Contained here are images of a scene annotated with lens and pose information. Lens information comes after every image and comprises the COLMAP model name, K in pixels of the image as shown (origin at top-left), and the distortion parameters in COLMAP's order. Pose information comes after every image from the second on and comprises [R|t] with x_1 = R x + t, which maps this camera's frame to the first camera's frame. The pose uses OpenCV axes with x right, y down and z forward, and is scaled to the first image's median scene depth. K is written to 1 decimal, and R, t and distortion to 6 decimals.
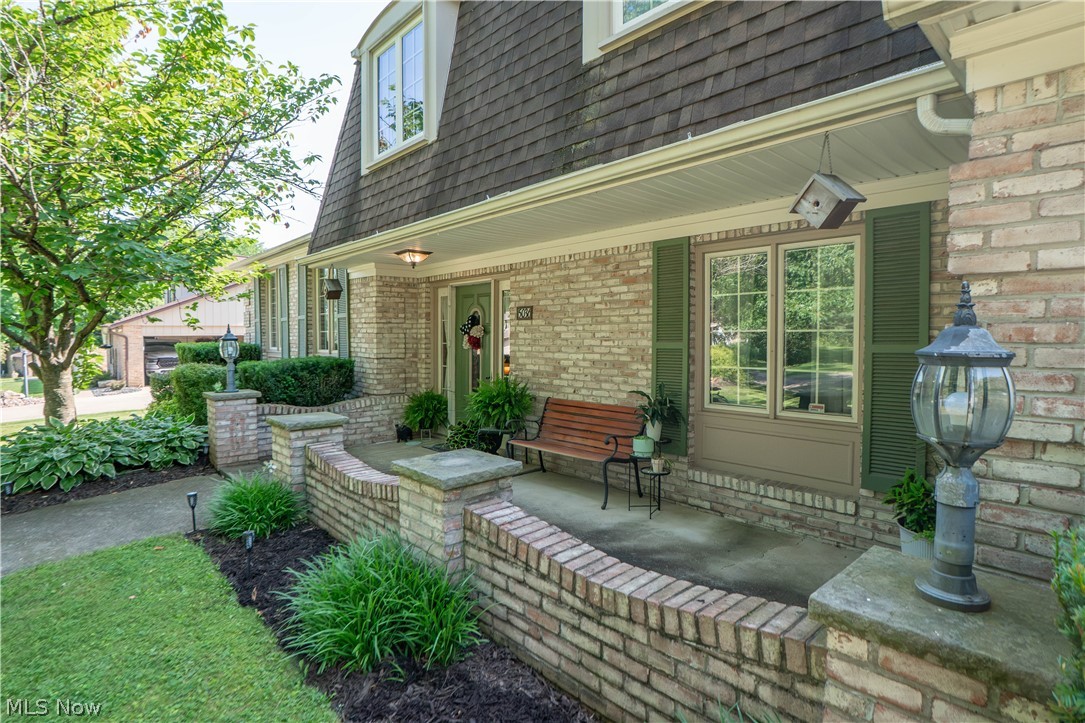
lens RADIAL K [[557.8, 0, 547.3], [0, 557.8, 358.1], [0, 0, 1]] dist [-0.034148, 0.000593]
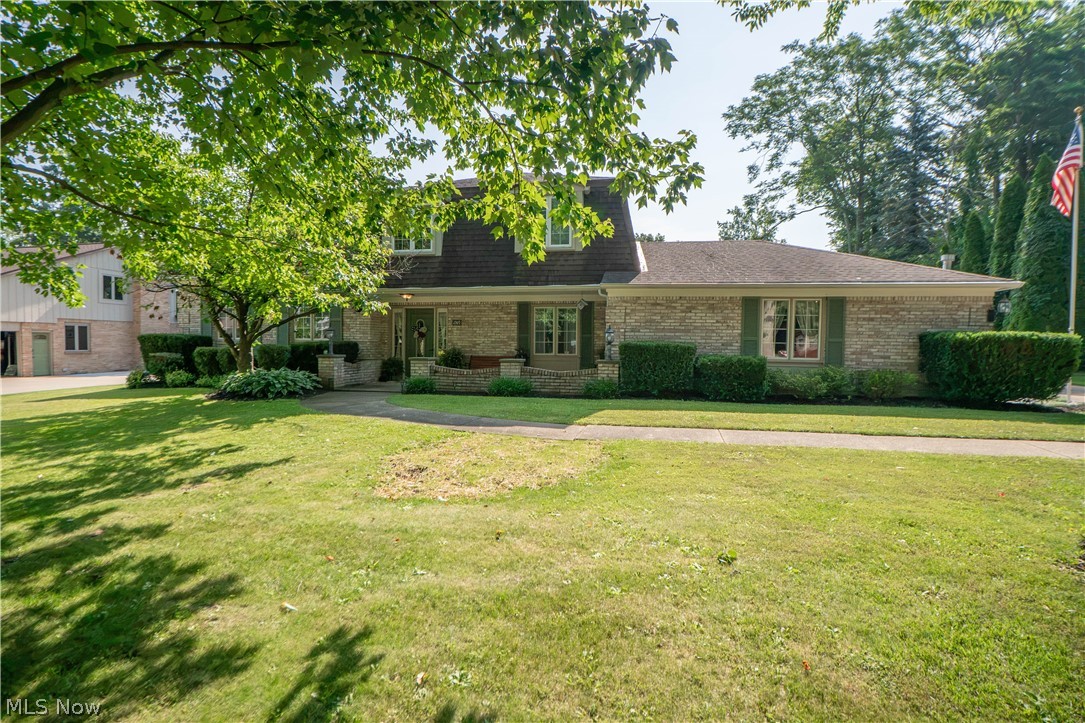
lens RADIAL K [[552.5, 0, 544.8], [0, 552.5, 371.1], [0, 0, 1]] dist [-0.028838, 0.001103]
pose [[0.812442, -0.018168, 0.582759, -1.180944], [0.011153, 0.999816, 0.015621, 0.103957], [-0.582936, -0.006192, 0.812495, -1.259778]]
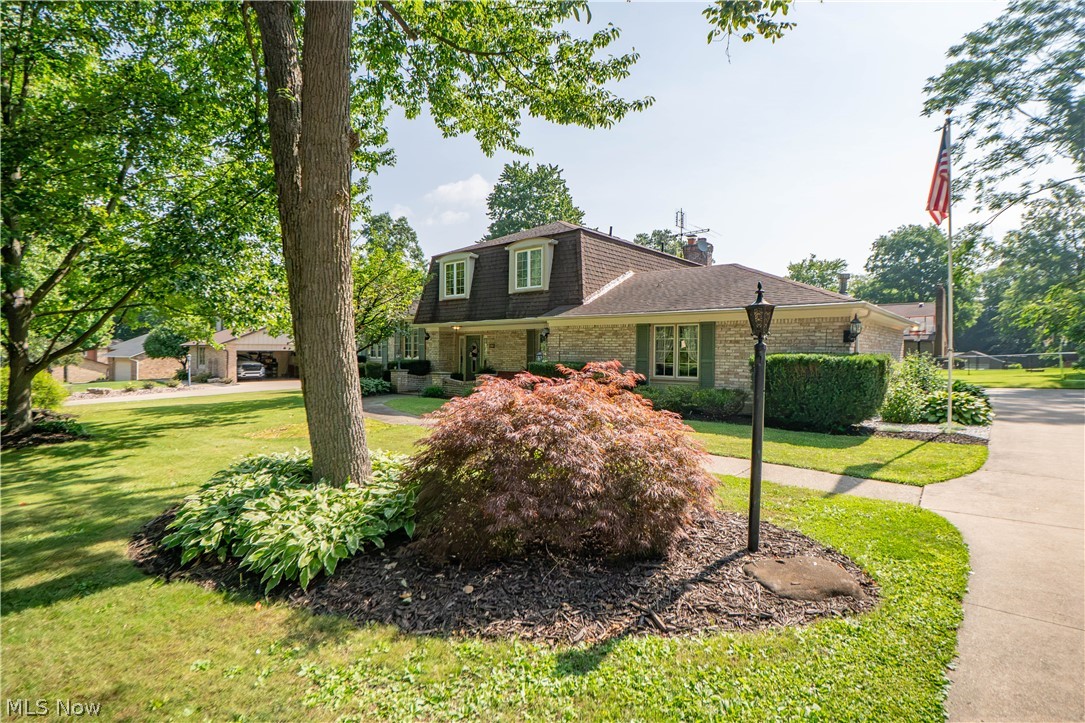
lens RADIAL K [[549.7, 0, 540.7], [0, 549.7, 379.6], [0, 0, 1]] dist [0.001138, 0.000160]
pose [[0.994363, 0.001784, 0.106016, -0.100449], [-0.002795, 0.999952, 0.009386, 0.090449], [-0.105994, -0.009629, 0.994320, -2.327519]]
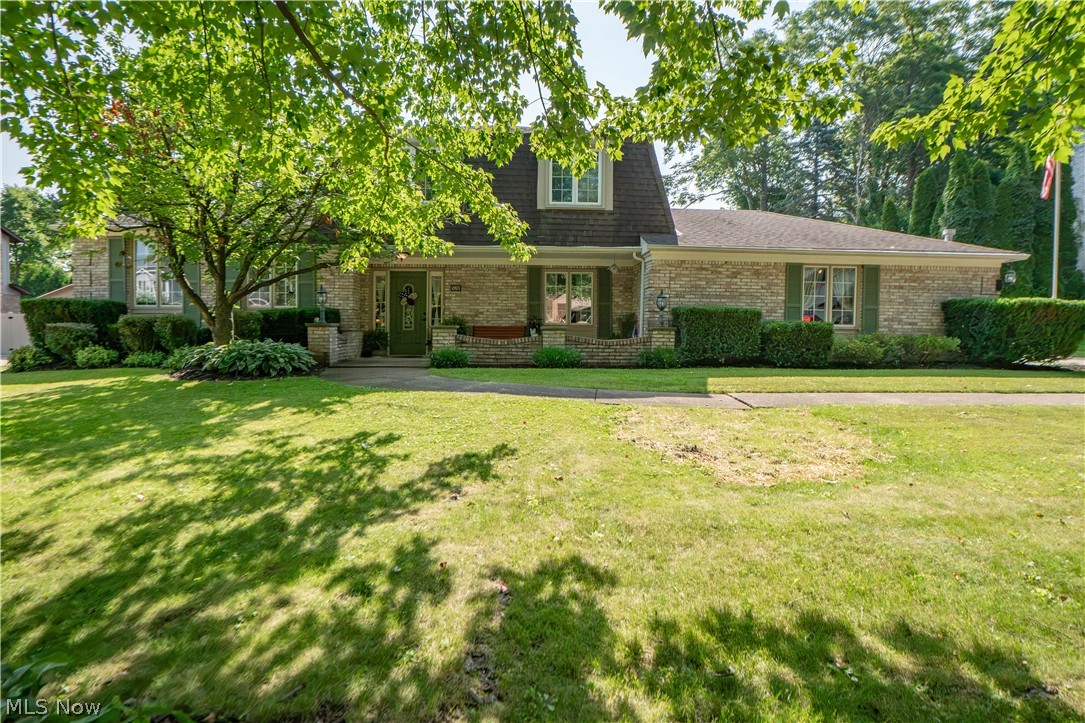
lens RADIAL K [[557.8, 0, 547.3], [0, 557.8, 358.1], [0, 0, 1]] dist [-0.034148, 0.000593]
pose [[0.647125, -0.034648, 0.761596, -1.493621], [0.020141, 0.999395, 0.028353, 0.139879], [-0.762118, -0.003008, 0.647432, -0.691777]]
